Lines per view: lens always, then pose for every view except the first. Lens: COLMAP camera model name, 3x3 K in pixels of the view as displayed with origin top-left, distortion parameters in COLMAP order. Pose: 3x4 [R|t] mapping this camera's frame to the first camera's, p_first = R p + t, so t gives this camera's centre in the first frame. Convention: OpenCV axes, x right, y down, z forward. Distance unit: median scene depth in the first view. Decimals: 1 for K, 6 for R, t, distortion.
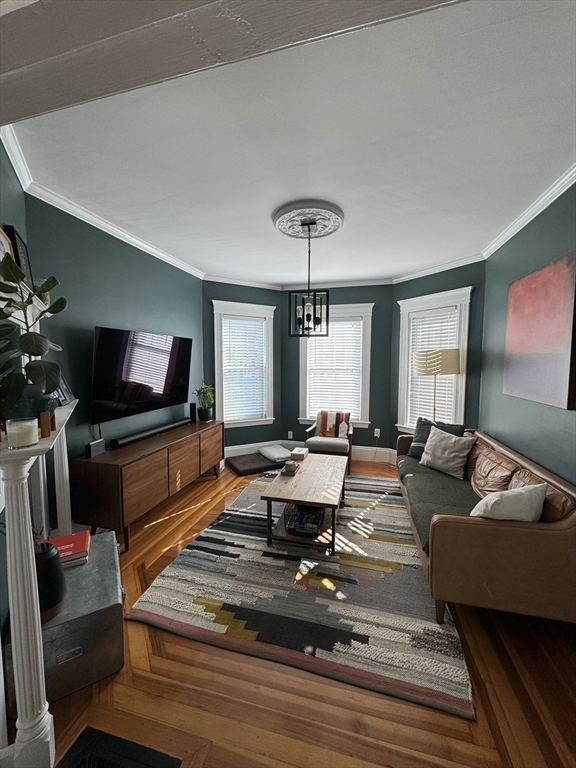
lens RADIAL K [[306.7, 0, 289.8], [0, 306.7, 383.4], [0, 0, 1]] dist [-0.001754, -0.000295]
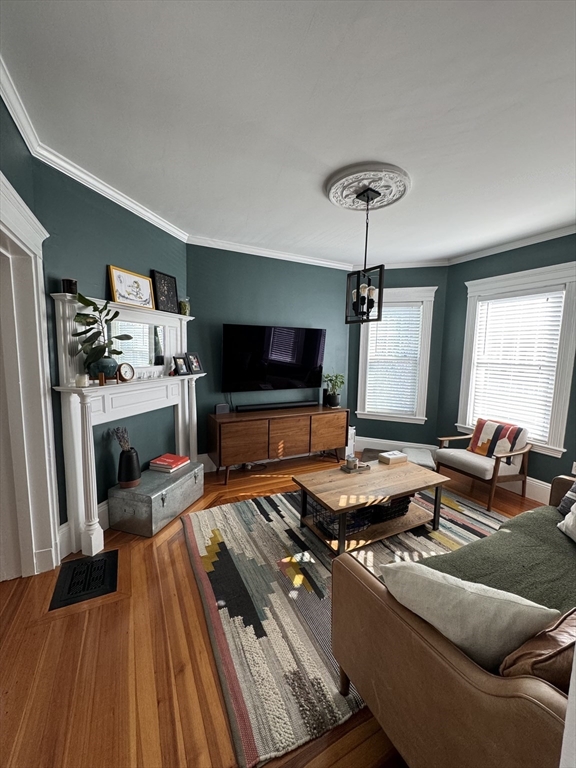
lens RADIAL K [[306.7, 0, 285.3], [0, 306.7, 381.2], [0, 0, 1]] dist [-0.001754, -0.000295]
pose [[0.659894, 0.086800, -0.746328, 0.628850], [-0.069692, 0.996094, 0.054227, -0.017590], [0.748120, 0.016229, 0.663365, 0.261173]]
